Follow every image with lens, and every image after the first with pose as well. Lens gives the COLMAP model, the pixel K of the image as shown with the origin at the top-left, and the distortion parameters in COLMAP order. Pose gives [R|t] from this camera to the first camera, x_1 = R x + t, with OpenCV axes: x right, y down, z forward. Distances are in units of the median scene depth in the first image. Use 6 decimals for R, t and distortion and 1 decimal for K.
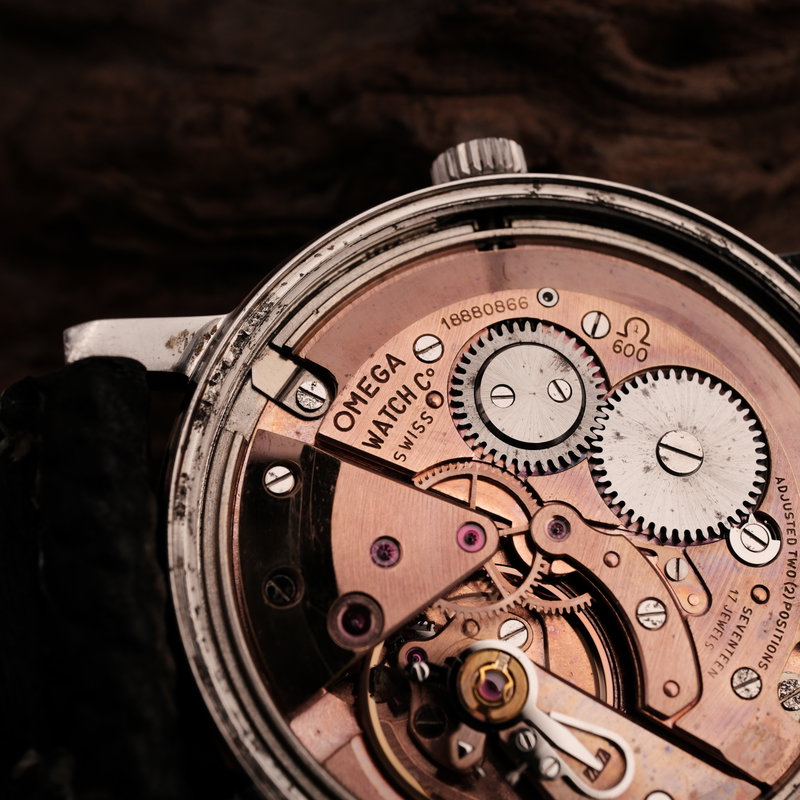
lens RADIAL K [[1478.2, 0, 402.7], [0, 1478.2, 398.2], [0, 0, 1]] dist [0.043417, 0.000000]
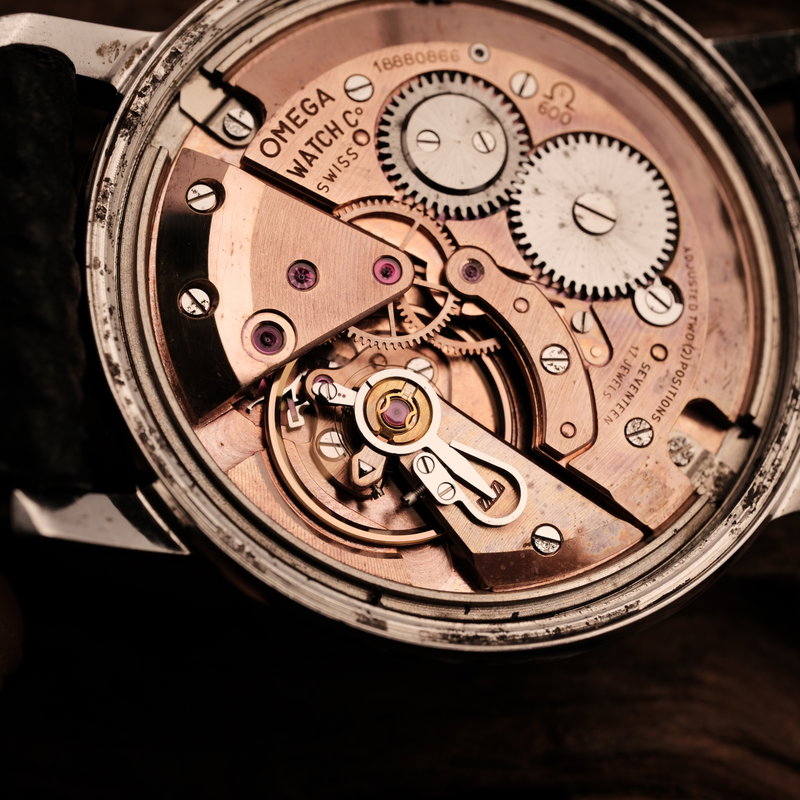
lens RADIAL K [[1478.2, 0, 400.9], [0, 1478.2, 395.2], [0, 0, 1]] dist [0.043417, 0.000000]
pose [[0.993030, 0.082053, 0.084610, -0.022632], [-0.084889, 0.995924, 0.030474, 0.143344], [-0.081765, -0.037444, 0.995948, -0.015338]]
